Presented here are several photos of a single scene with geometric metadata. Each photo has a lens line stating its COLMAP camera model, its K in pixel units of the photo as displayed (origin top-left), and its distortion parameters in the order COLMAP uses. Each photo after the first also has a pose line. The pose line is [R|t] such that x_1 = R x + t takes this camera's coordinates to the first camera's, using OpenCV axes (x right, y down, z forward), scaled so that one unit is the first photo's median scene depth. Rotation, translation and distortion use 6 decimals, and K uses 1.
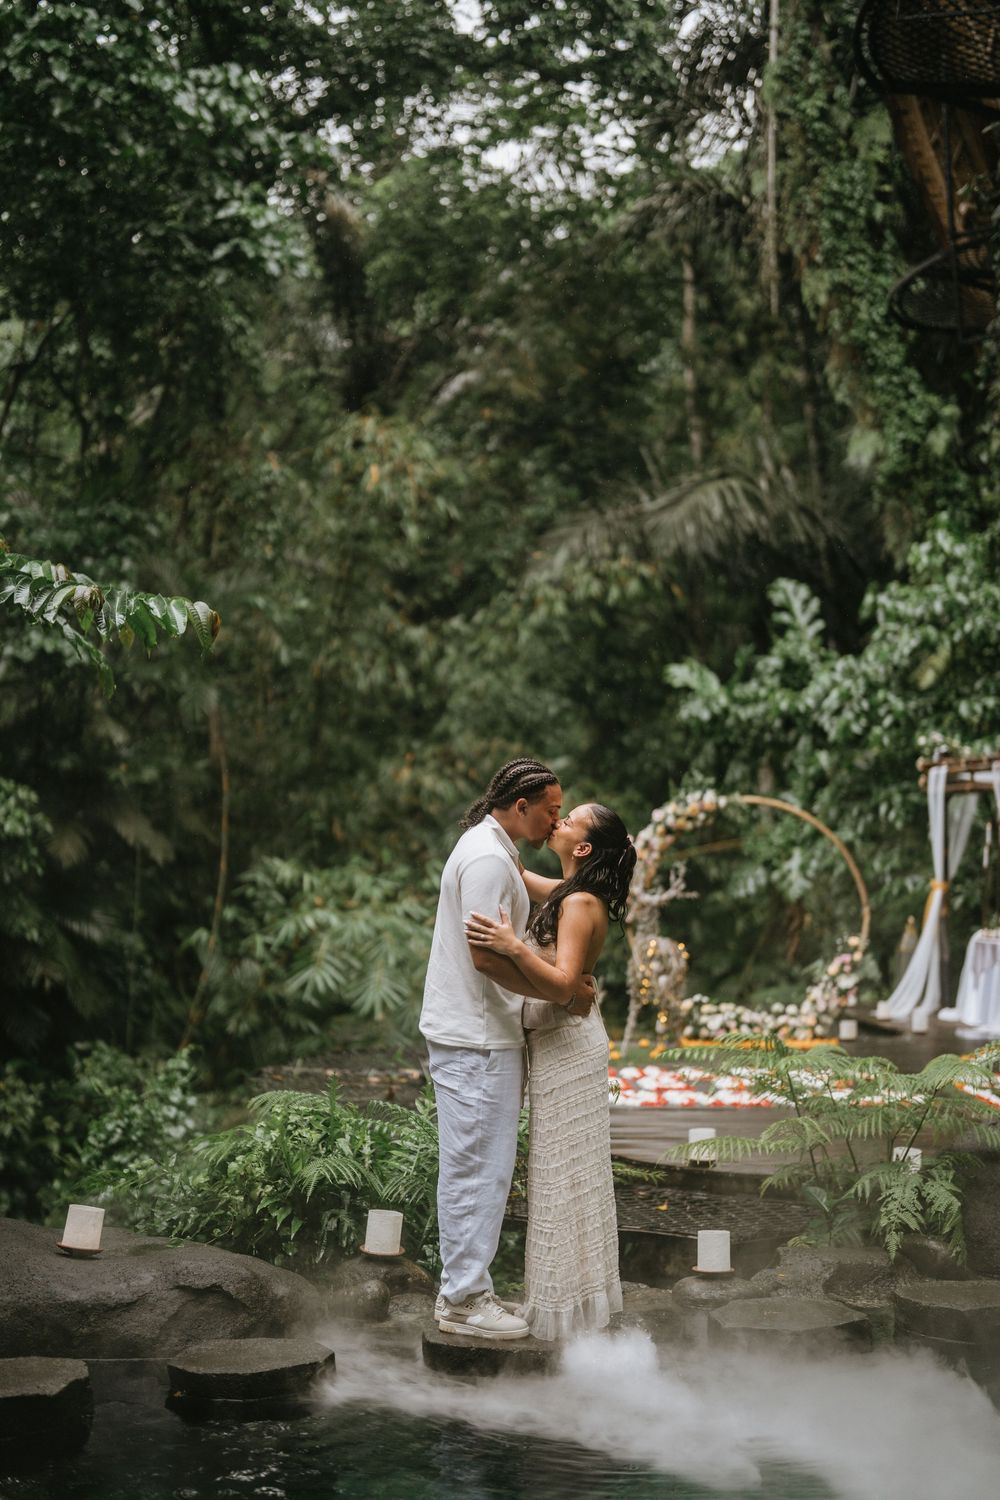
lens RADIAL K [[2047.9, 0, 495.4], [0, 2047.9, 763.7], [0, 0, 1]] dist [-0.165416, 0.993046]
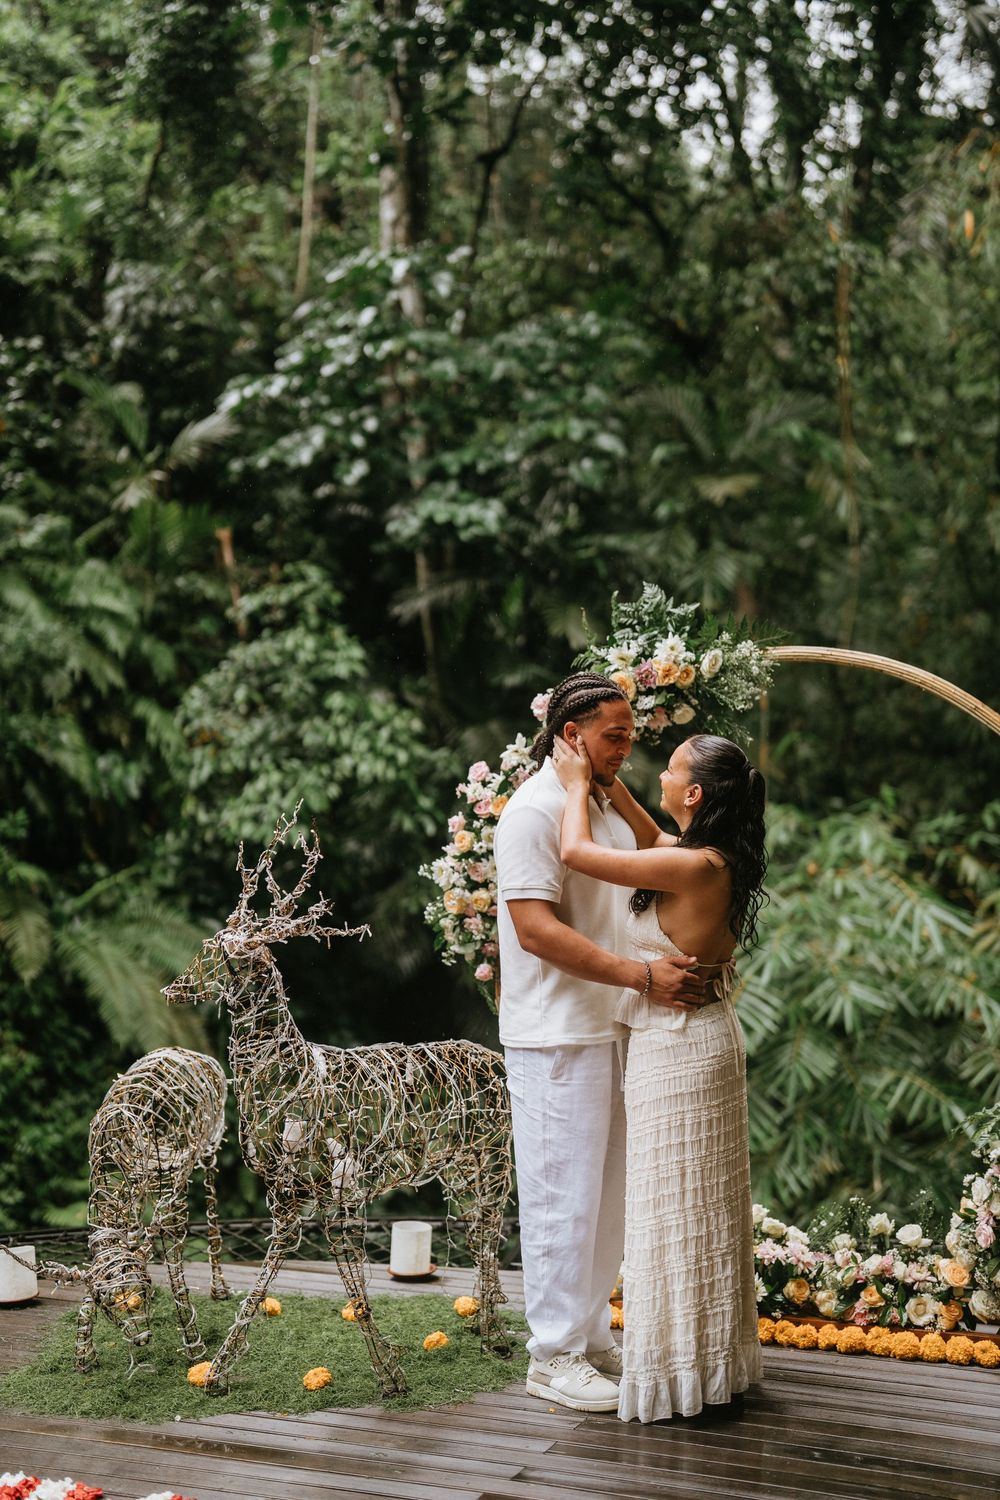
lens RADIAL K [[2047.9, 0, 495.4], [0, 2047.9, 763.7], [0, 0, 1]] dist [-0.165416, 0.993046]
pose [[0.867860, -0.028830, -0.495972, 0.183527], [0.044663, 0.998800, 0.020094, 0.019622], [0.494797, -0.039591, 0.868106, 0.462186]]
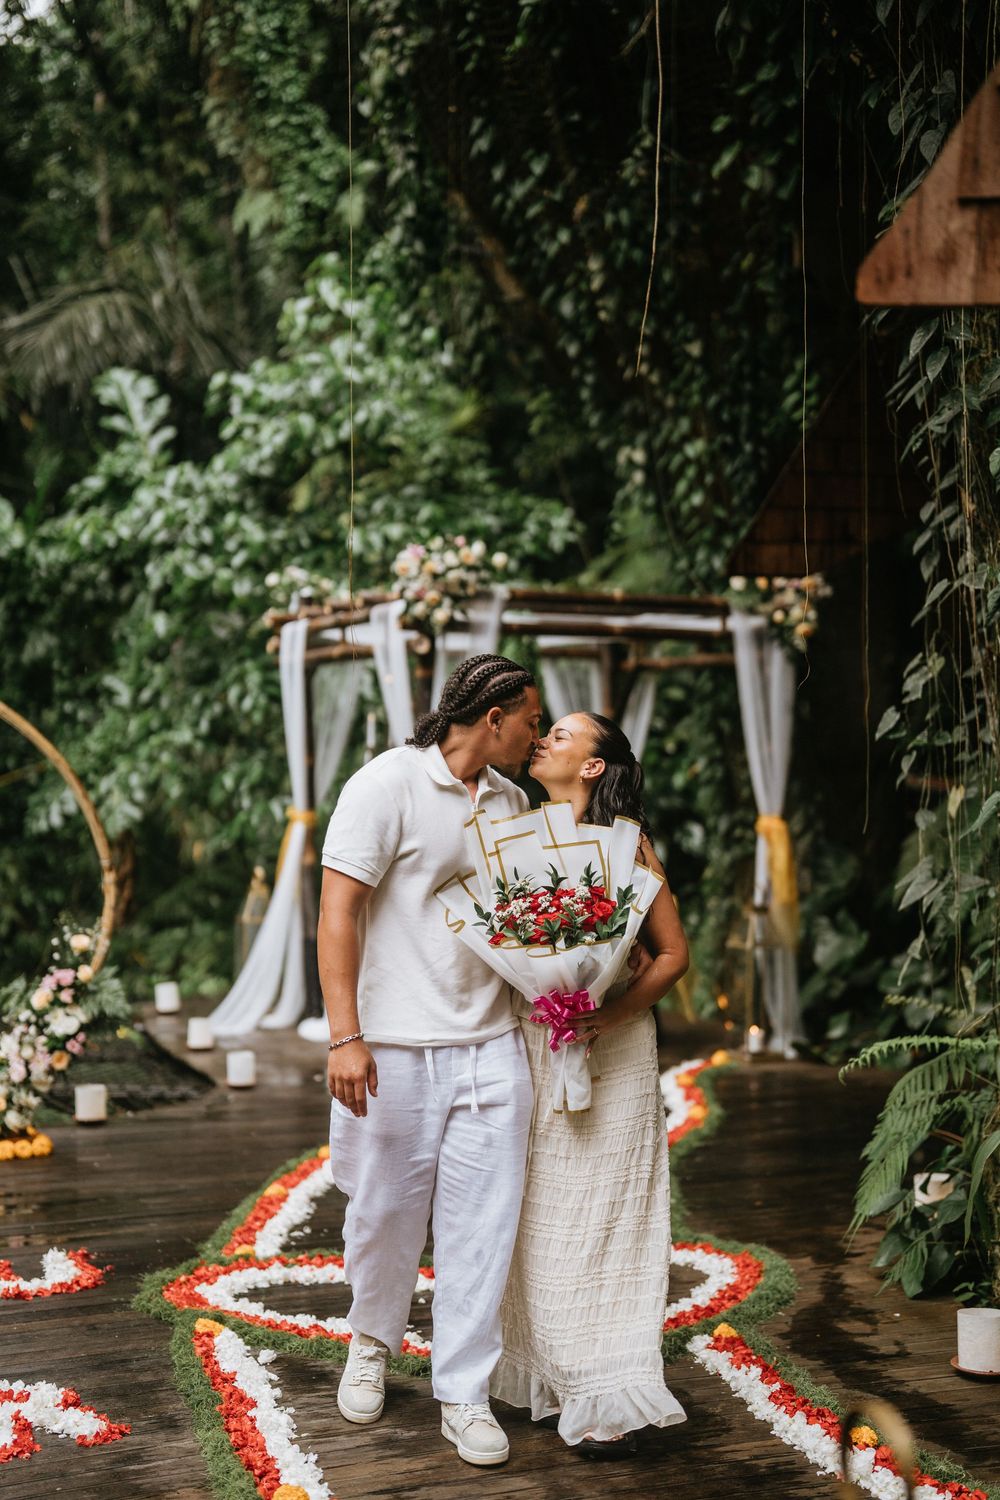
lens RADIAL K [[2047.9, 0, 495.4], [0, 2047.9, 763.7], [0, 0, 1]] dist [-0.165416, 0.993046]
pose [[0.968930, -0.019148, 0.246594, 0.106480], [0.007587, 0.998831, 0.047746, 0.013157], [-0.247220, -0.044392, 0.967942, 0.337624]]
